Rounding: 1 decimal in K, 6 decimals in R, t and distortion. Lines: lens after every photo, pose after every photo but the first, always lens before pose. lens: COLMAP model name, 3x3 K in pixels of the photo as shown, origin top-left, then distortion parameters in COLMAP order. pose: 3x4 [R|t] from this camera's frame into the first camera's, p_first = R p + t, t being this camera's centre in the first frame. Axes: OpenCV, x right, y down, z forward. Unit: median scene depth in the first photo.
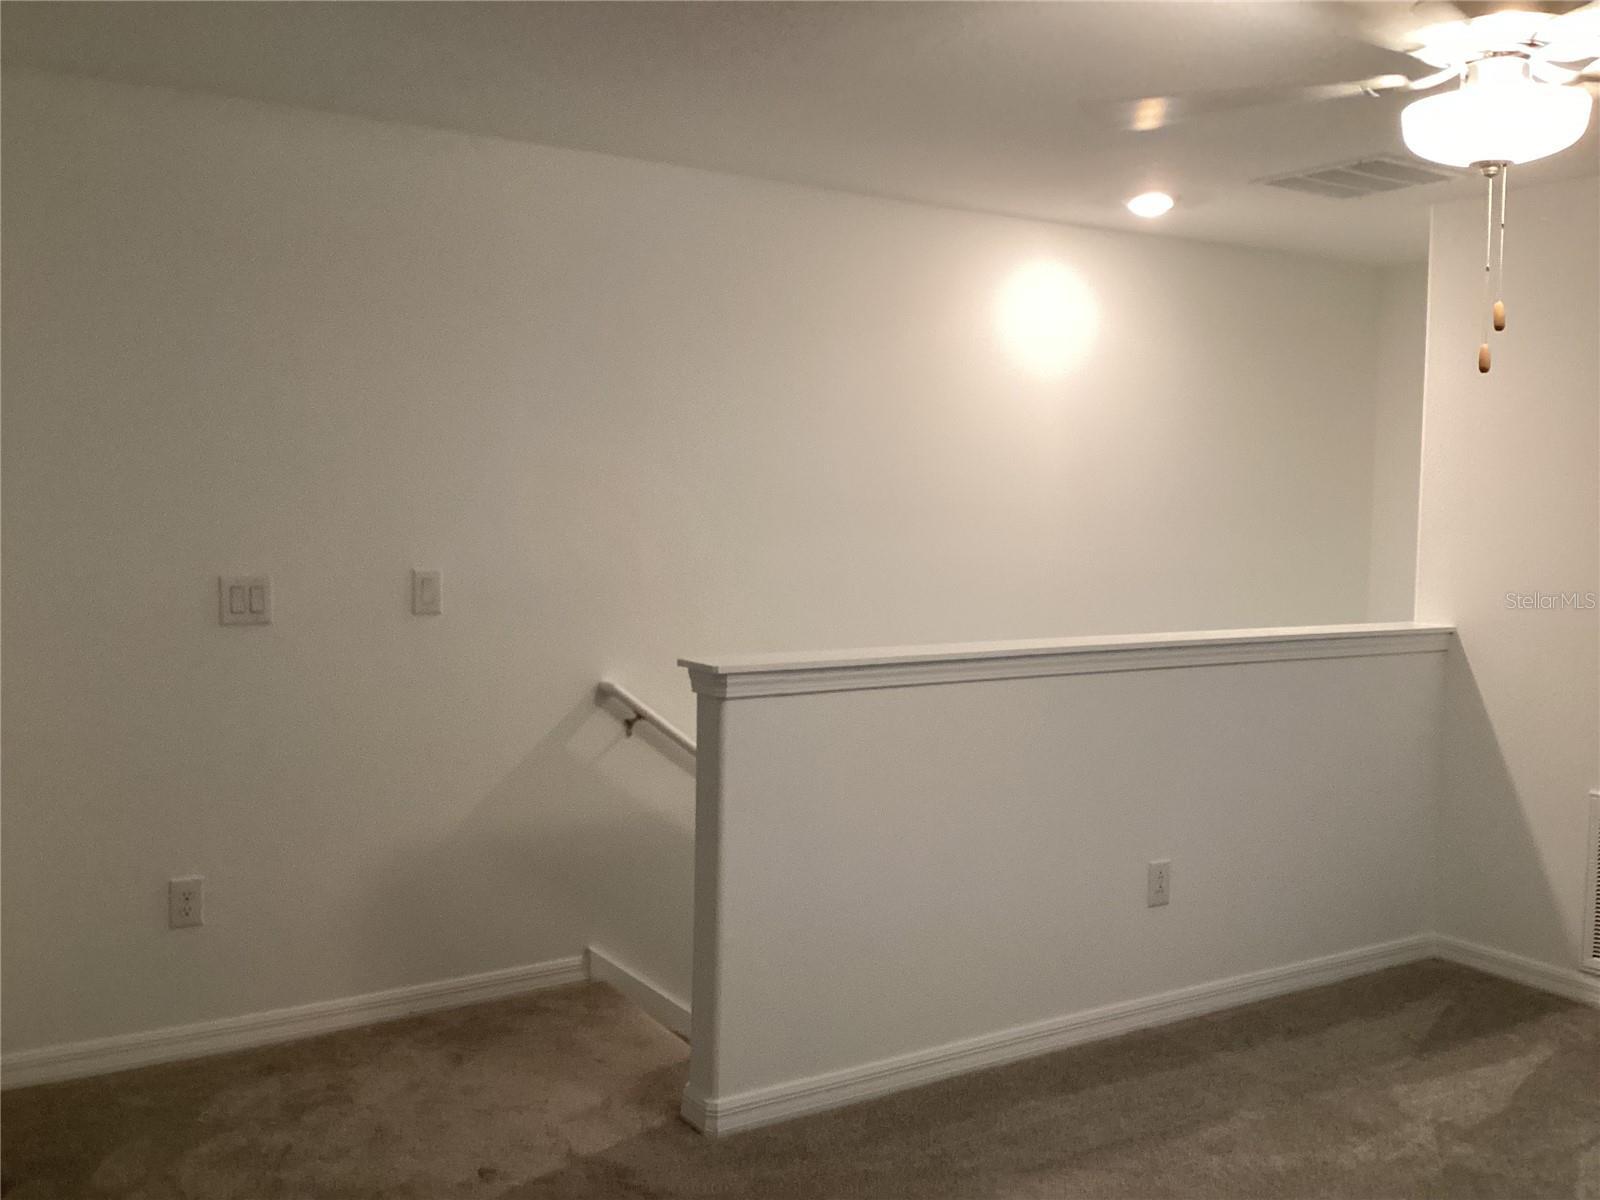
lens RADIAL K [[1491.3, 0, 800.0], [0, 1491.3, 600.0], [0, 0, 1]] dist [-0.001340, -0.008868]
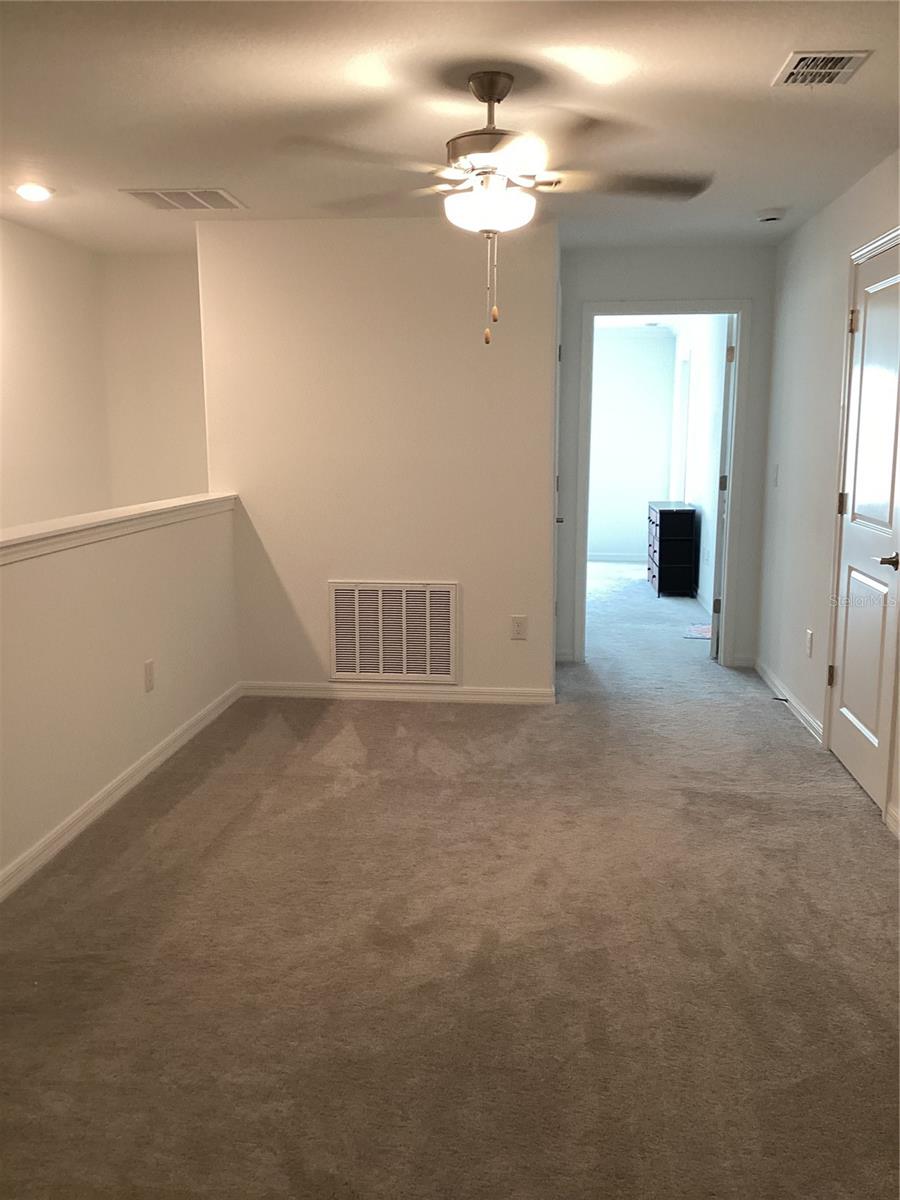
lens RADIAL K [[1087.5, 0, 450.0], [0, 1087.5, 600.0], [0, 0, 1]] dist [0.156888, -0.227612]
pose [[0.625983, -0.142170, 0.766768, -0.438539], [0.069427, 0.989497, 0.126788, -0.004067], [-0.776740, -0.026133, 0.629279, 0.079700]]
